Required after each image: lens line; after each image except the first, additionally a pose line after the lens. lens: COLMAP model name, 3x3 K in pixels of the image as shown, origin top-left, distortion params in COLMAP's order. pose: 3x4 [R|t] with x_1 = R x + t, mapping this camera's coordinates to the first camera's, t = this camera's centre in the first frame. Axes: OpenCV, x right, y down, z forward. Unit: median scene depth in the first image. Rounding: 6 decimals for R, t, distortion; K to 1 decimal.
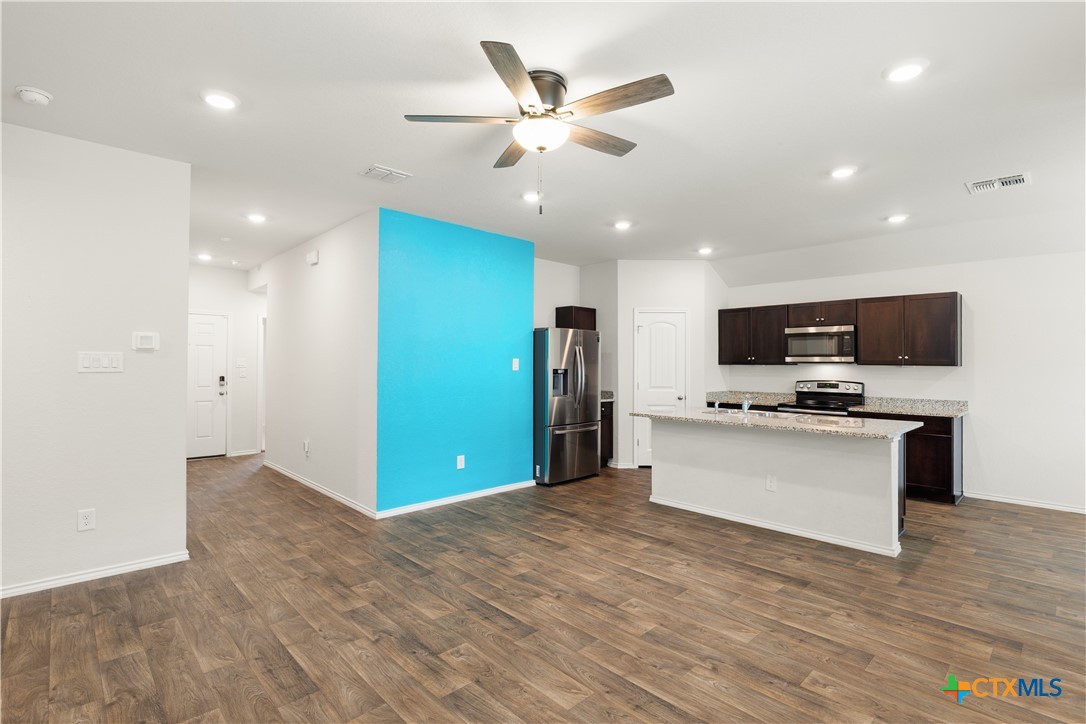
lens RADIAL K [[508.0, 0, 549.3], [0, 508.0, 355.7], [0, 0, 1]] dist [-0.011136, 0.000214]
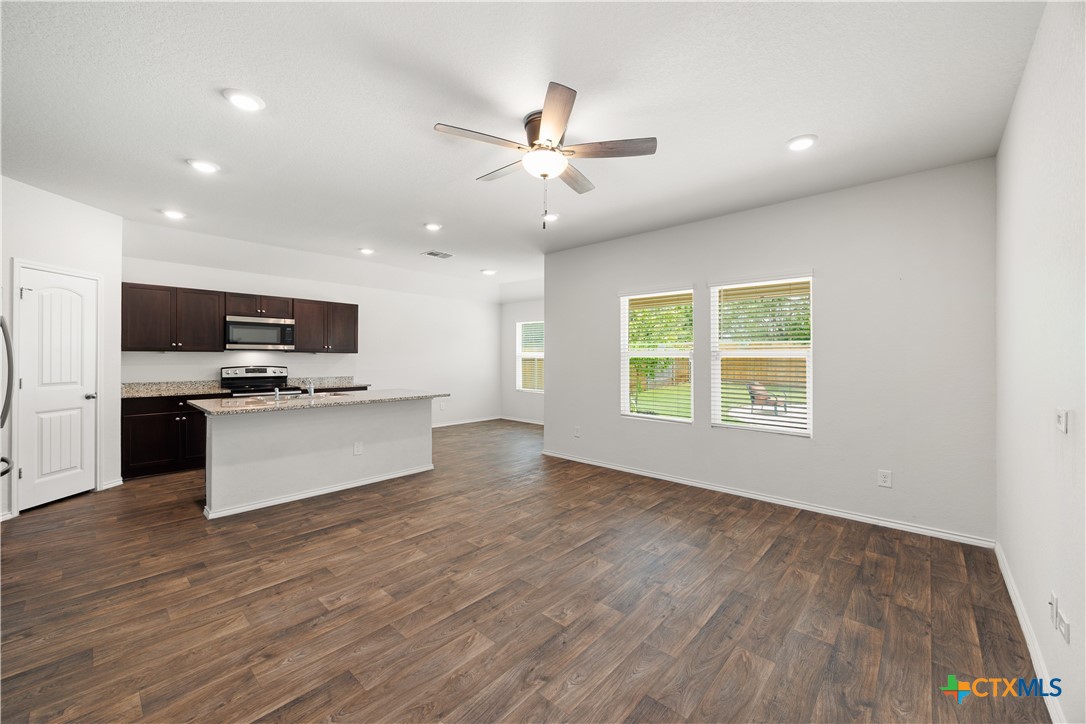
lens RADIAL K [[420.8, 0, 543.6], [0, 420.8, 358.0], [0, 0, 1]] dist [-0.002012, -0.000060]
pose [[-0.053411, -0.008214, 0.998539, -0.497379], [-0.019276, 0.999788, 0.007193, 0.014995], [-0.998387, -0.018864, -0.053558, 0.508720]]
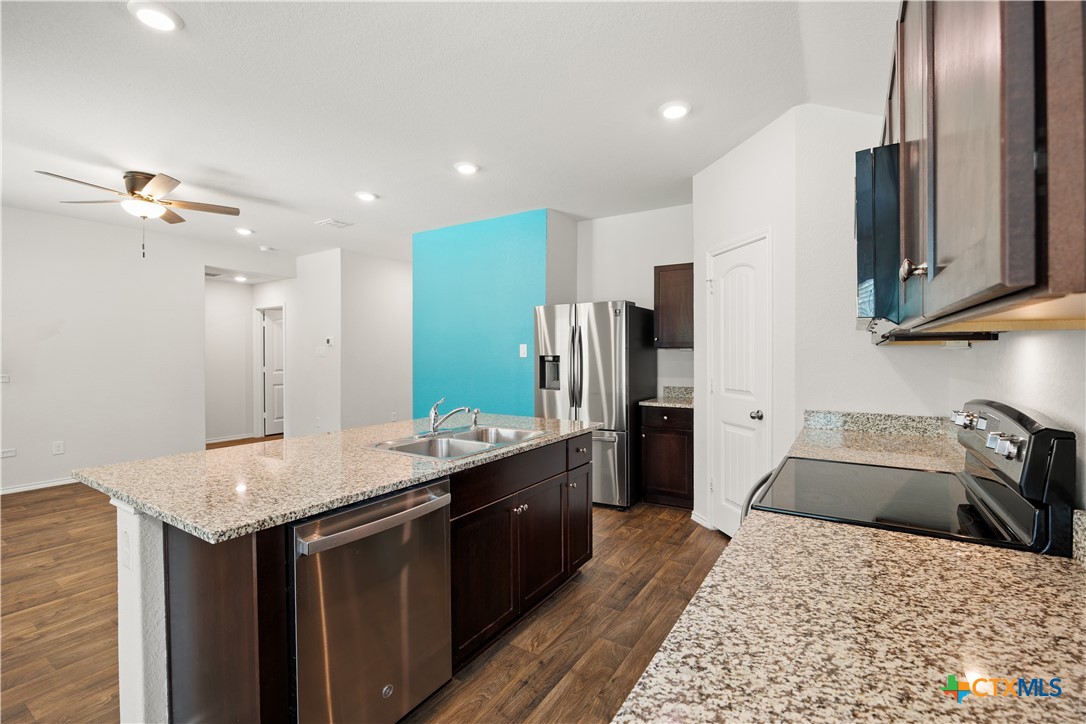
lens RADIAL K [[485.4, 0, 543.1], [0, 485.4, 358.6], [0, 0, 1]] dist [-0.006147, 0.000158]
pose [[0.243902, 0.001606, -0.969798, 0.870982], [0.013731, 0.999893, 0.005109, 0.030532], [0.969703, -0.014562, 0.243854, 0.906331]]
